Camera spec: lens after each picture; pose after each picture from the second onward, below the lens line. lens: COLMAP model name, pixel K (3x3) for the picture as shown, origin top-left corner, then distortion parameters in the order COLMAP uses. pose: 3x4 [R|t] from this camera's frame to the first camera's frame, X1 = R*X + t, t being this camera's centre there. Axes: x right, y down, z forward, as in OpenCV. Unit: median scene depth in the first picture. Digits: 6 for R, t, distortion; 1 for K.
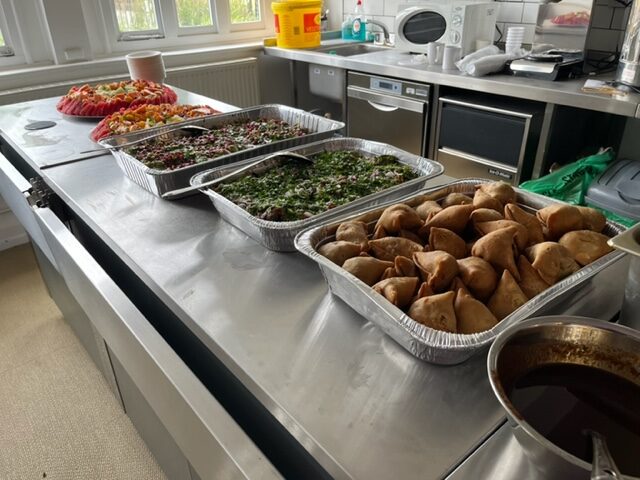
lens RADIAL K [[496.4, 0, 320.0], [0, 496.4, 240.0], [0, 0, 1]] dist [0.047135, -0.066953]
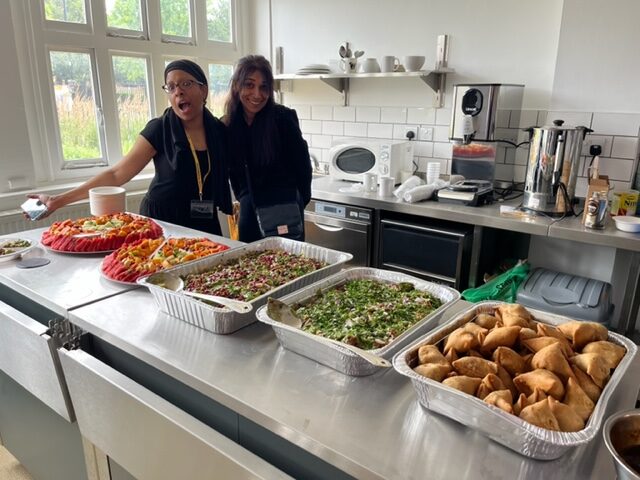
lens RADIAL K [[496.4, 0, 320.0], [0, 496.4, 240.0], [0, 0, 1]] dist [0.047135, -0.066953]
pose [[0.974906, -0.029348, 0.220674, -0.185476], [0.074464, 0.977162, -0.199020, -0.027403], [-0.209793, 0.210459, 0.954827, -0.067866]]
